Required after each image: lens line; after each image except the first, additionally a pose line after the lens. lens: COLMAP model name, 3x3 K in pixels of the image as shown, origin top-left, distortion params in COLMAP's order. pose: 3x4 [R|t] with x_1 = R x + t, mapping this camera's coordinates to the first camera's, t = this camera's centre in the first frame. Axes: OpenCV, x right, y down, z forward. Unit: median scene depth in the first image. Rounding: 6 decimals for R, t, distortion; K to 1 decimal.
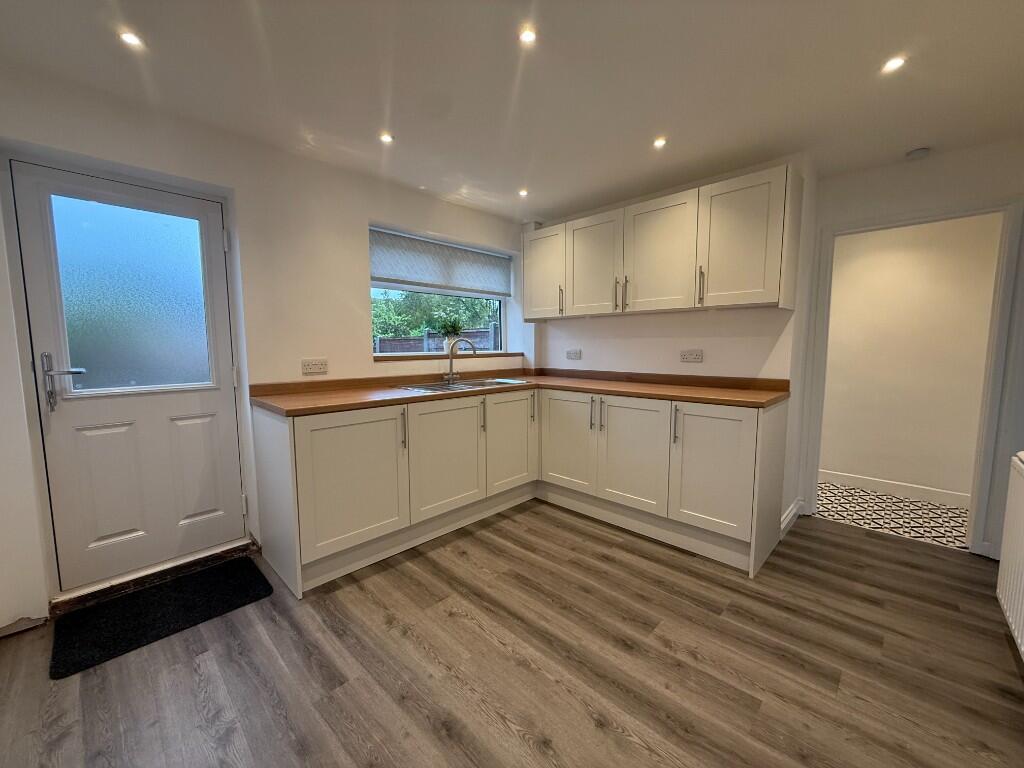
lens RADIAL K [[406.6, 0, 512.0], [0, 406.6, 384.0], [0, 0, 1]] dist [0.001416, 0.000109]
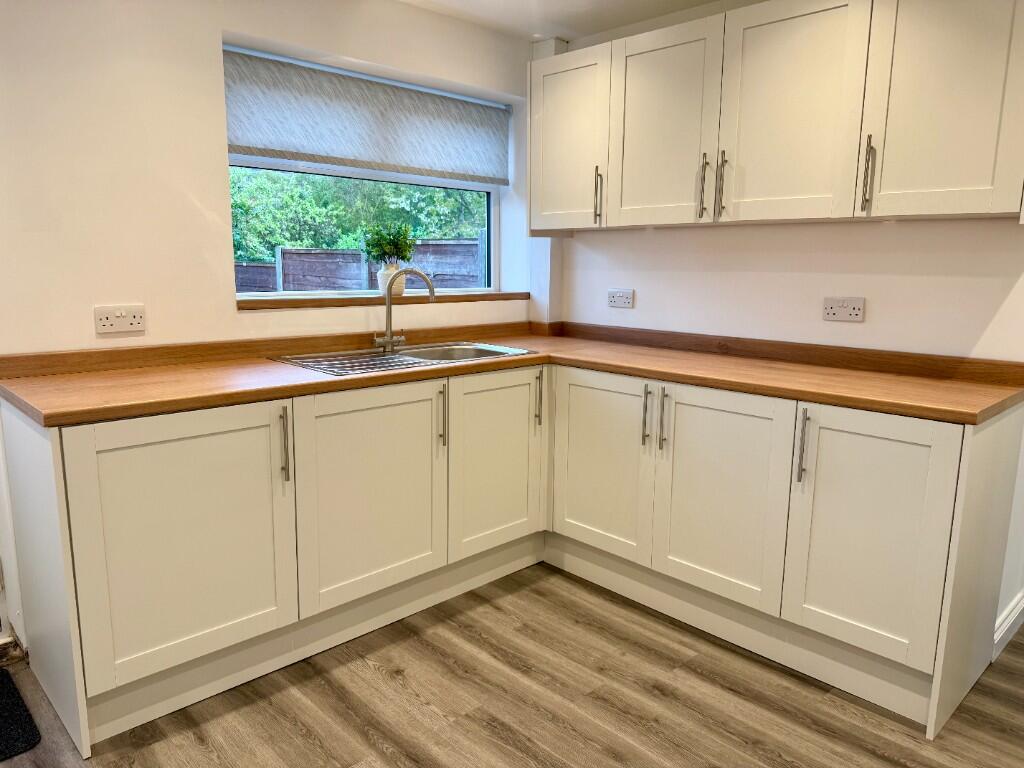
lens RADIAL K [[716.4, 0, 516.6], [0, 716.4, 386.0], [0, 0, 1]] dist [0.091780, -0.115521]
pose [[0.999636, 0.019629, -0.018495, 0.046040], [-0.018147, 0.996854, 0.077156, -0.038982], [0.019952, -0.076792, 0.996848, 0.062279]]
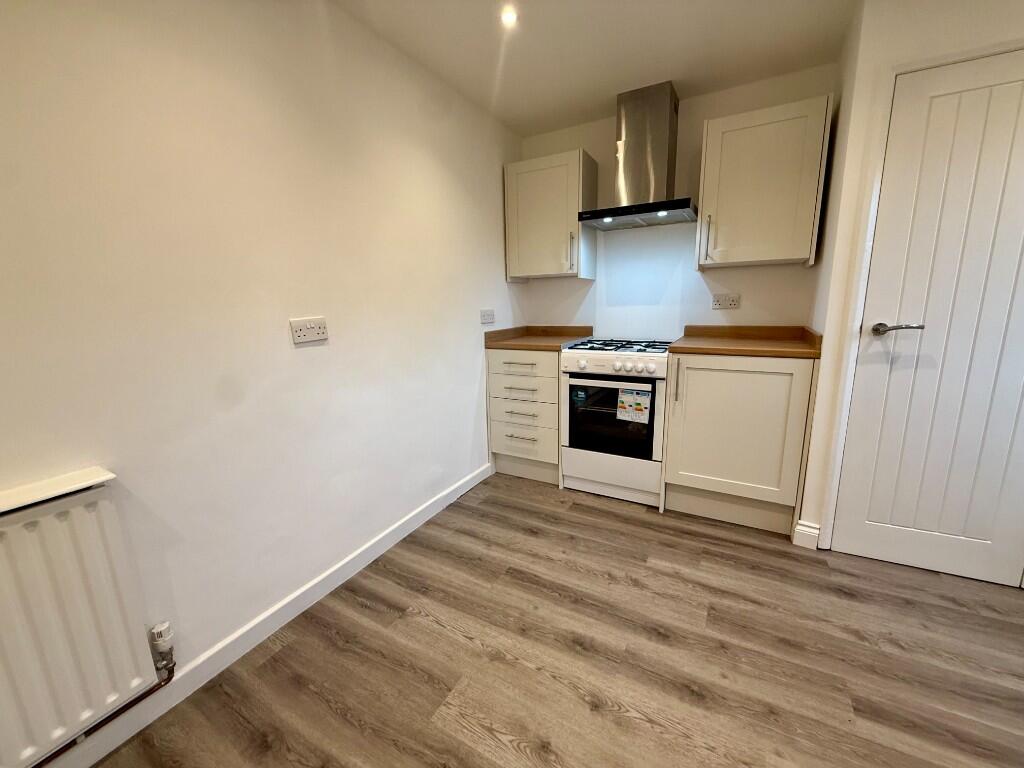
lens RADIAL K [[408.2, 0, 512.0], [0, 408.2, 384.0], [0, 0, 1]] dist [-0.001116, -0.000115]
pose [[-0.967718, 0.078734, -0.239422, 0.215619], [0.005148, 0.955930, 0.293548, -0.065852], [0.251983, 0.282839, -0.925476, 0.787283]]
